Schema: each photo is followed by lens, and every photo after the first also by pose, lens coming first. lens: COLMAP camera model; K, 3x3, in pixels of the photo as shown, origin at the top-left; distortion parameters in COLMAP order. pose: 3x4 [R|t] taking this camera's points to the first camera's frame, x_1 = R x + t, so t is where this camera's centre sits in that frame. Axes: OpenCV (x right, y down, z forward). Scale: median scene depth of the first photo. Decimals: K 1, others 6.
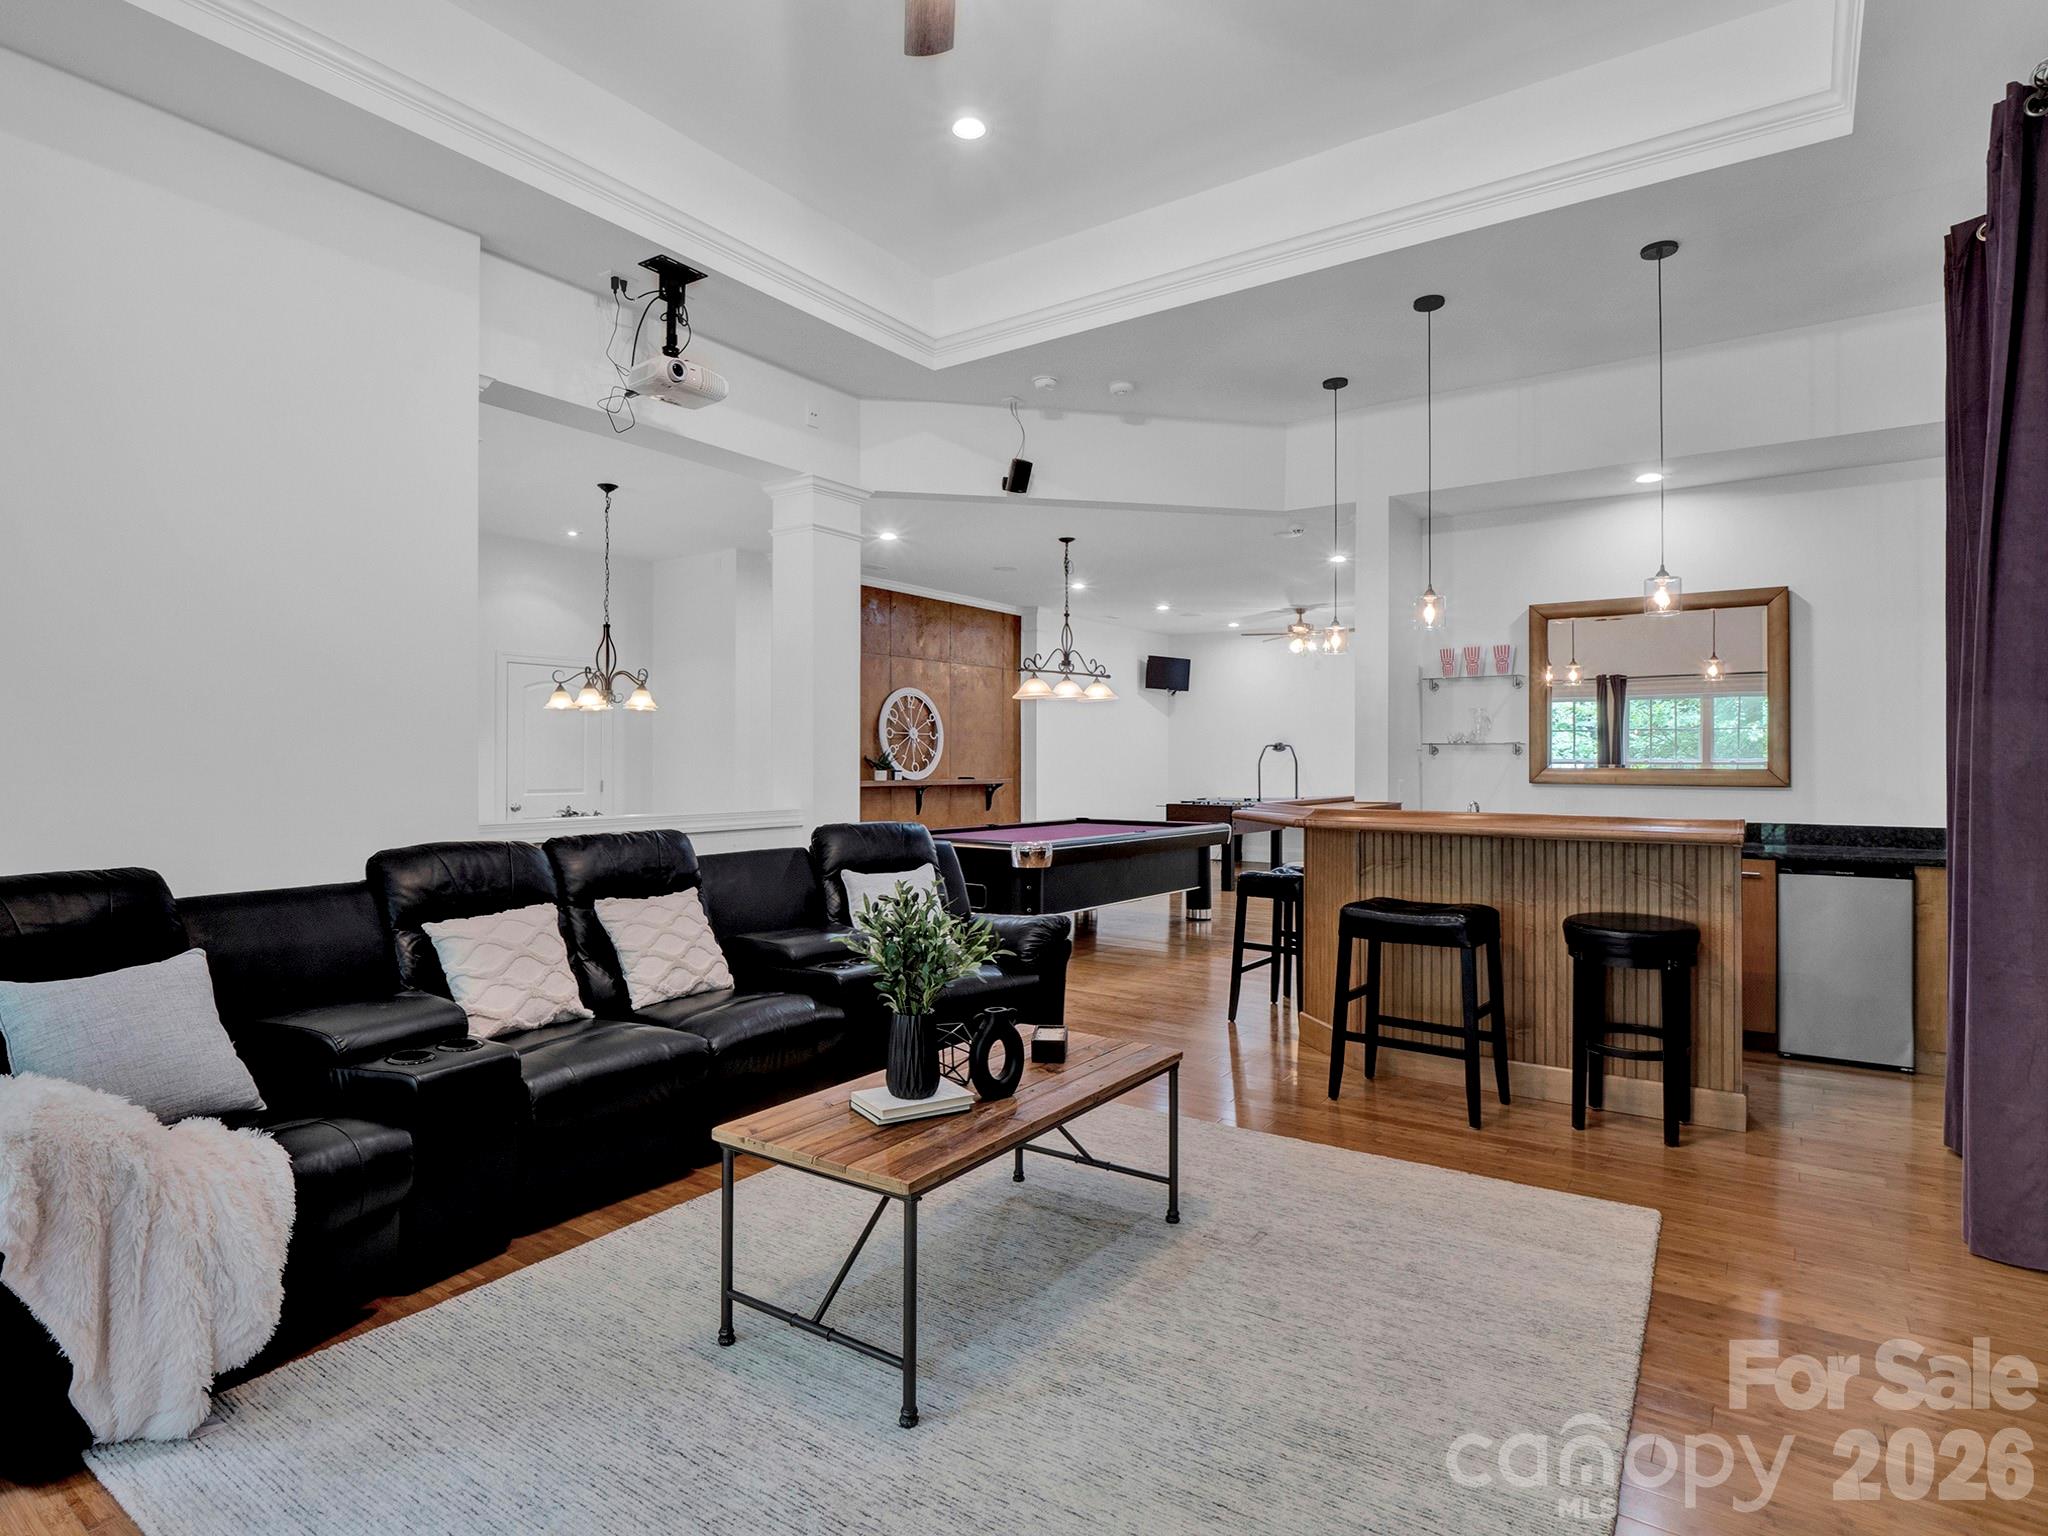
lens RADIAL K [[1093.7, 0, 1070.7], [0, 1093.7, 761.0], [0, 0, 1]] dist [-0.002798, -0.000734]
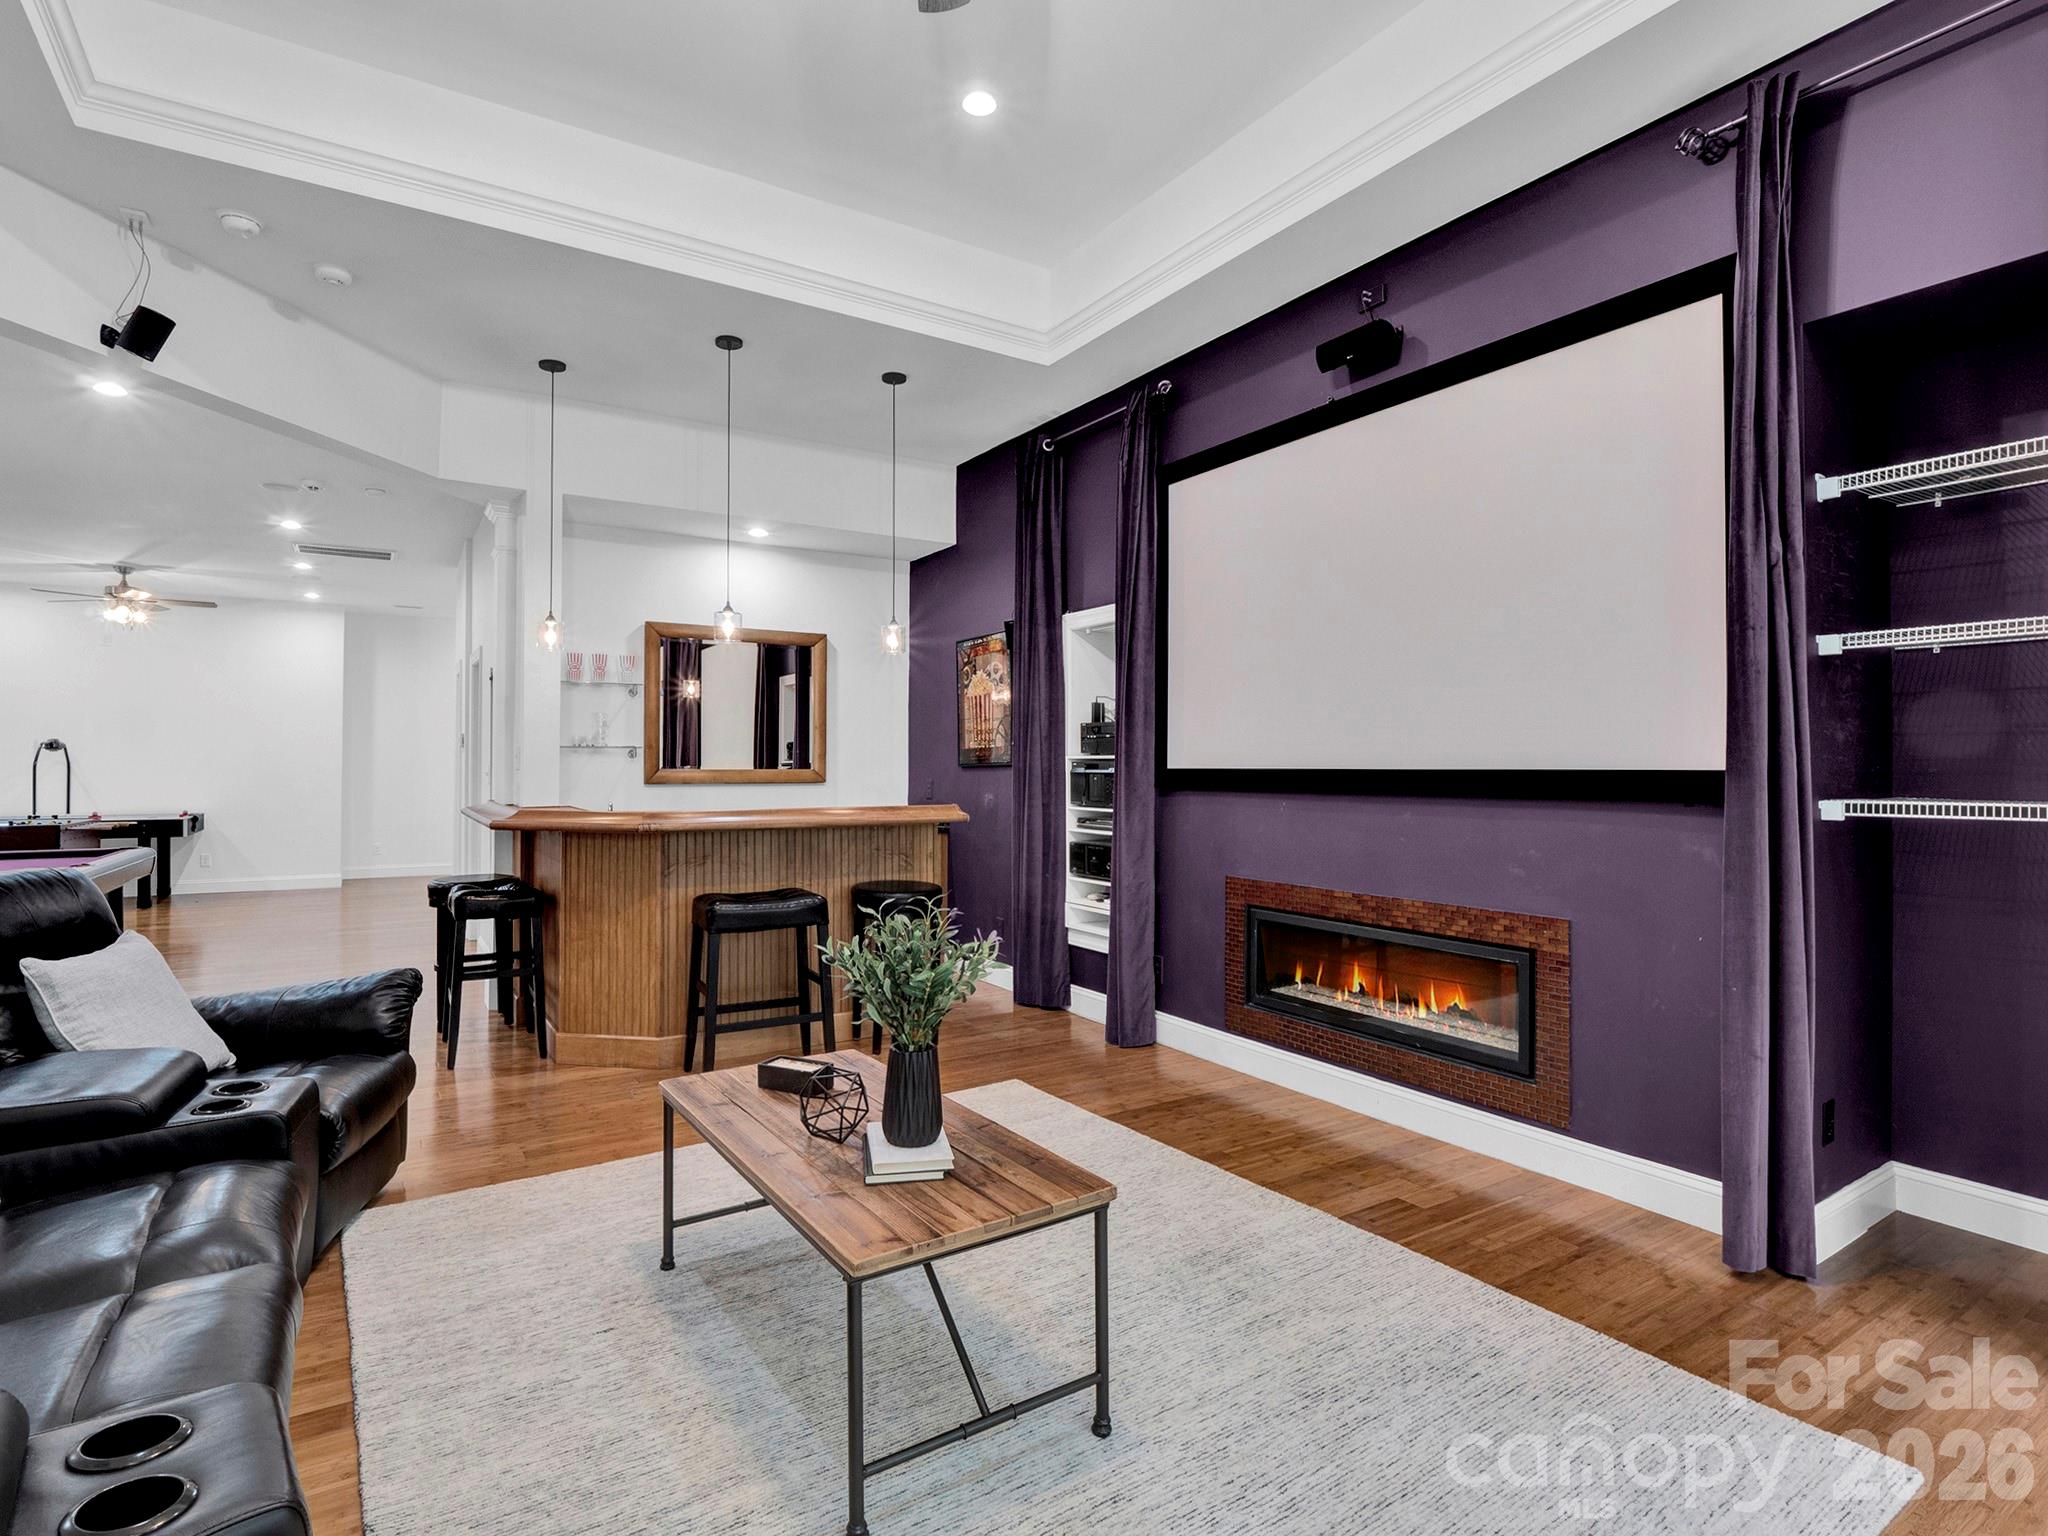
lens RADIAL K [[1015.8, 0, 1030.1], [0, 1015.8, 757.7], [0, 0, 1]] dist [-0.014627, -0.000639]
pose [[0.400296, 0.004715, 0.916374, -0.477068], [0.000352, 0.999986, -0.005299, -0.000104], [-0.916386, 0.002444, 0.400288, 0.325412]]
